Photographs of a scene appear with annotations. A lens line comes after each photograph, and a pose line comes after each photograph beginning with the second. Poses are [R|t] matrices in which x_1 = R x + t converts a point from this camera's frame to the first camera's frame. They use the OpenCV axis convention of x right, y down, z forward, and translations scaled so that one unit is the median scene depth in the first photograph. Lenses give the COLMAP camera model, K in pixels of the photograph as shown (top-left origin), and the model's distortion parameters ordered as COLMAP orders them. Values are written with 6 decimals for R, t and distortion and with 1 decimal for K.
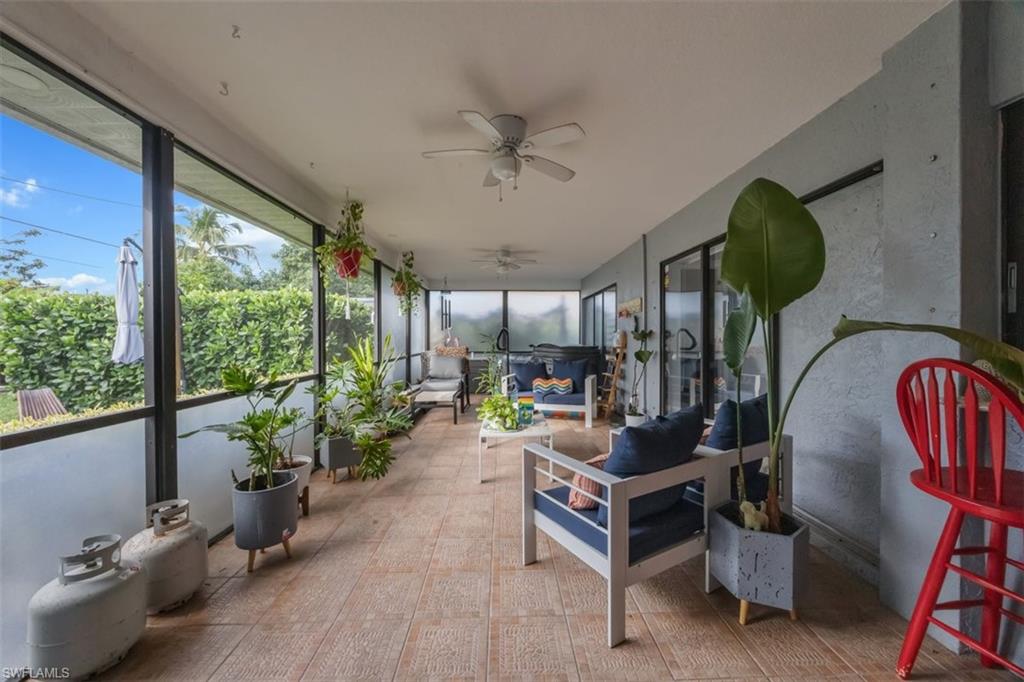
lens RADIAL K [[388.1, 0, 511.9], [0, 388.1, 337.6], [0, 0, 1]] dist [-0.002576, -0.000278]
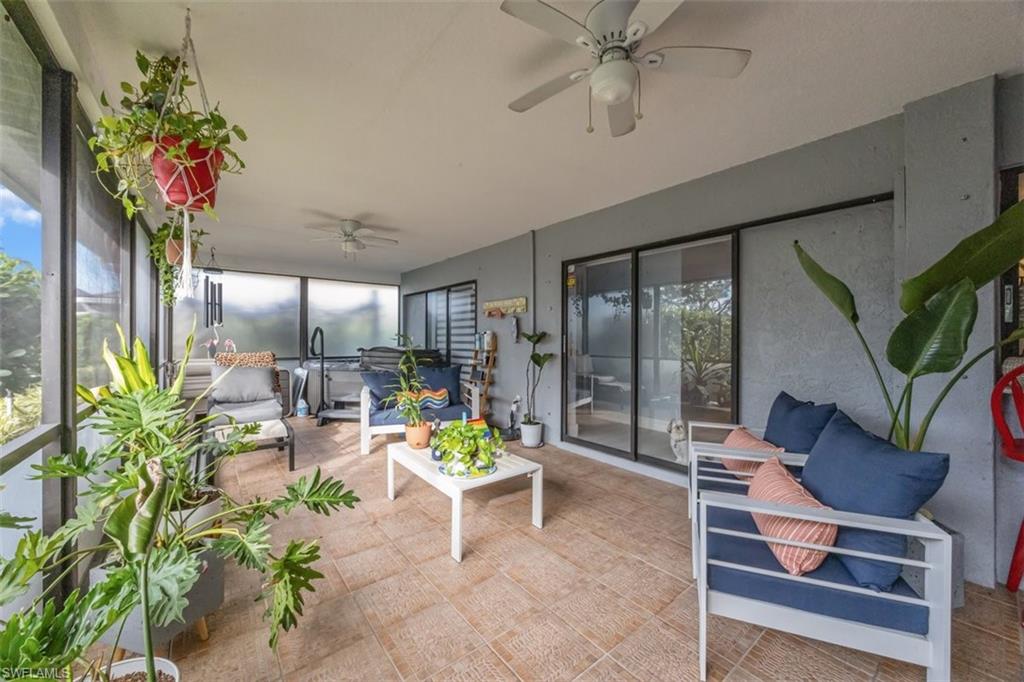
lens RADIAL K [[388.1, 0, 511.9], [0, 388.1, 337.6], [0, 0, 1]] dist [-0.002576, -0.000278]
pose [[0.802959, 0.007841, 0.595982, -0.192372], [-0.003871, 0.999961, -0.007940, 0.001548], [-0.596021, 0.004069, 0.802958, 0.201669]]
